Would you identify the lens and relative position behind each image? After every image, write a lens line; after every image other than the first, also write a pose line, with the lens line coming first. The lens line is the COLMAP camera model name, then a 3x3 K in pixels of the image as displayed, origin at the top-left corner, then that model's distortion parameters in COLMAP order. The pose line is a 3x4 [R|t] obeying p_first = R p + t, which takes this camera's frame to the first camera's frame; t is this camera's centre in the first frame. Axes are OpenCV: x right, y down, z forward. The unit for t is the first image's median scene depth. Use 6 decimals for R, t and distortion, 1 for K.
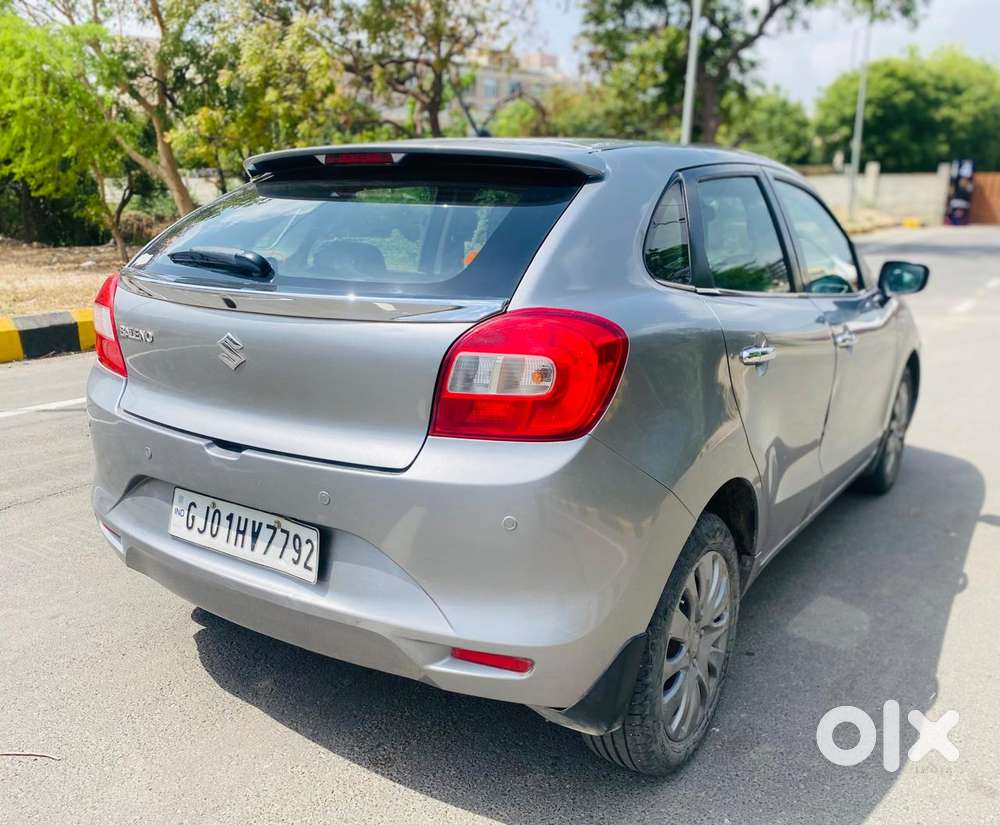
lens RADIAL K [[914.7, 0, 497.8], [0, 914.7, 413.3], [0, 0, 1]] dist [0.041026, 0.000000]
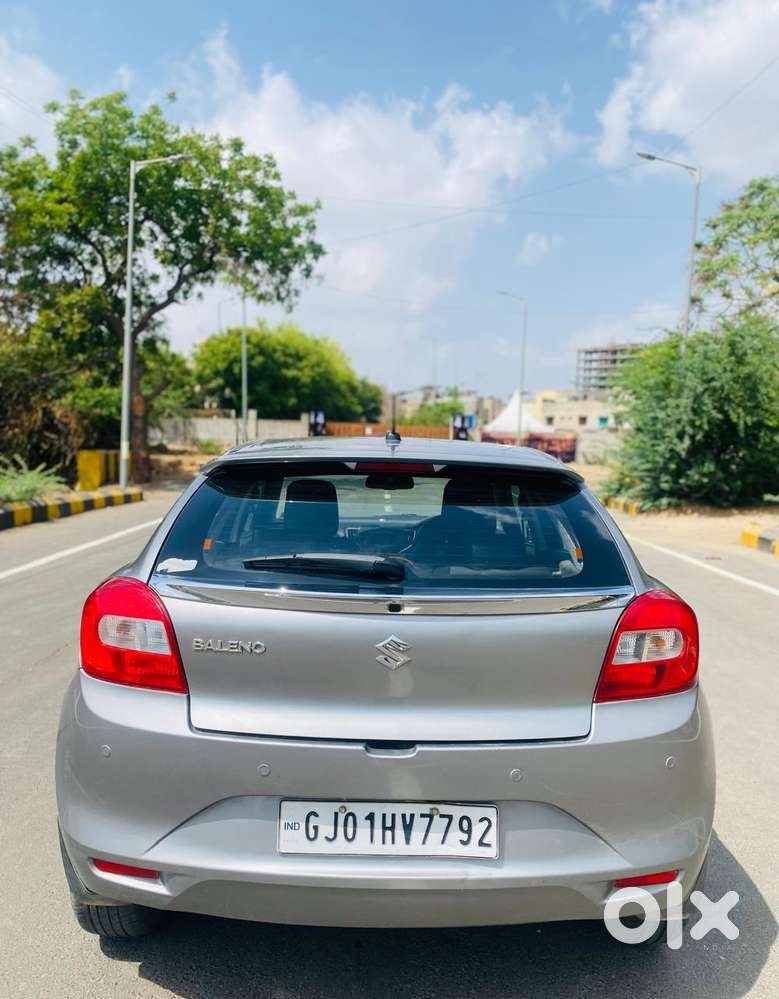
lens RADIAL K [[843.0, 0, 389.1], [0, 843.0, 501.3], [0, 0, 1]] dist [0.028299, -0.004997]
pose [[0.805491, -0.028360, 0.591929, -0.795497], [0.110091, 0.988628, -0.102444, -0.131011], [-0.582292, 0.147684, 0.799453, 0.176031]]
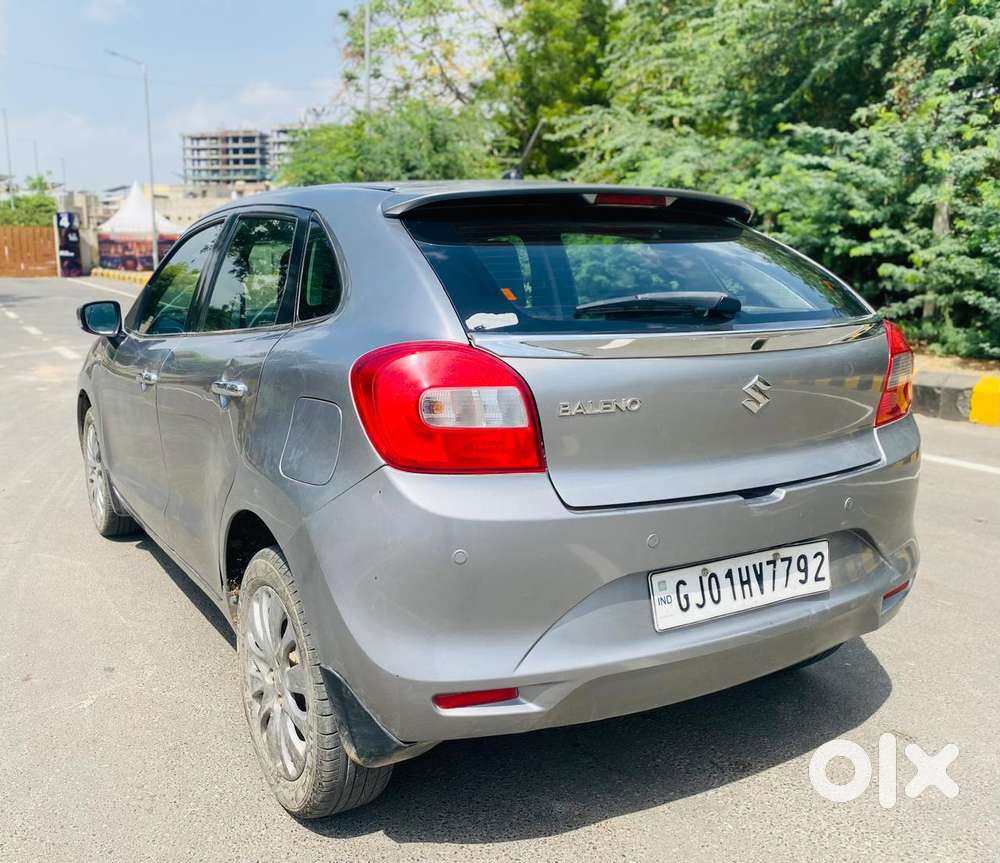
lens RADIAL K [[961.4, 0, 498.9], [0, 961.4, 429.5], [0, 0, 1]] dist [0.033528, 0.000000]
pose [[0.406476, -0.172852, 0.897162, -1.212526], [0.204779, 0.974195, 0.094915, -0.169257], [-0.890417, 0.145139, 0.431384, 0.735681]]
